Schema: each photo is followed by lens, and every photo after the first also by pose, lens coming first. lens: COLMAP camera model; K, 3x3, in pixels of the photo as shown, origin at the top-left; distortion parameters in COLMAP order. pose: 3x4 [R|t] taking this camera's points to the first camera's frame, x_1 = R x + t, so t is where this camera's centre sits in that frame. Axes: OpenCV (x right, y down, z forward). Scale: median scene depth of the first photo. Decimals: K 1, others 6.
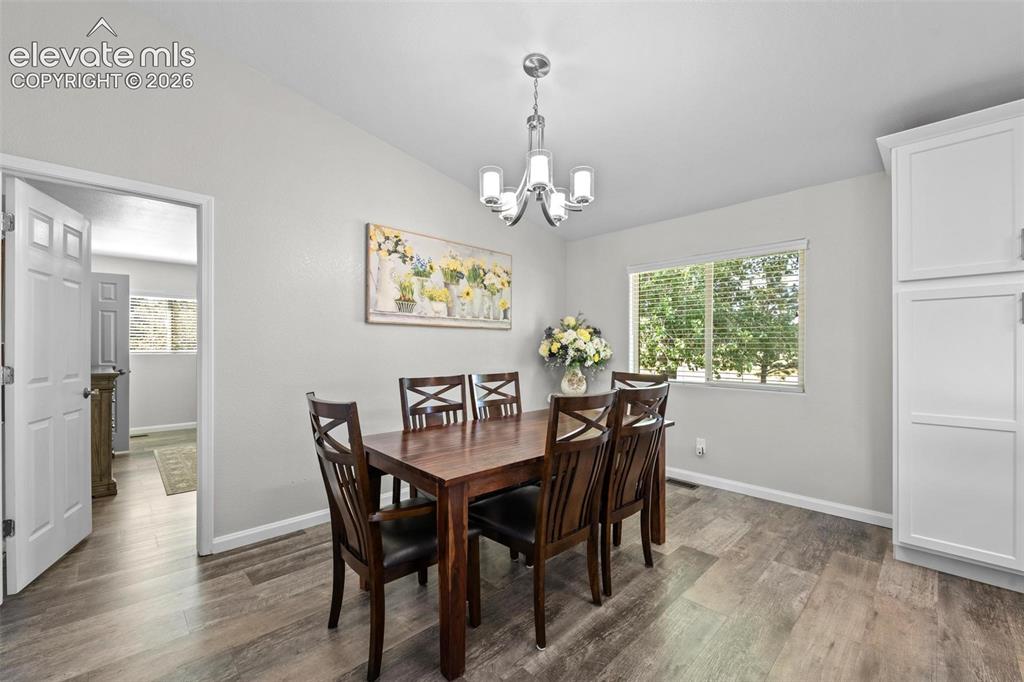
lens RADIAL K [[415.9, 0, 512.0], [0, 415.9, 347.5], [0, 0, 1]] dist [-0.000338, -0.001515]
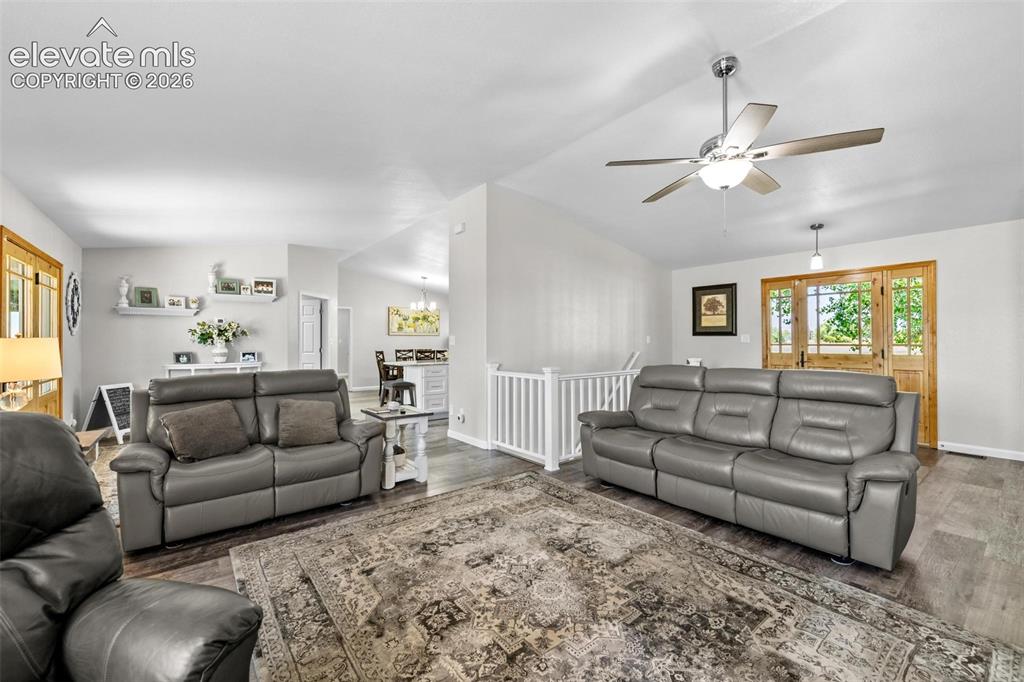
lens RADIAL K [[415.9, 0, 509.8], [0, 415.9, 339.8], [0, 0, 1]] dist [-0.000338, -0.001515]
pose [[0.994683, -0.004089, -0.102906, 1.204219], [0.003742, 0.999987, -0.003565, -0.003007], [0.102919, 0.003161, 0.994685, -2.793003]]
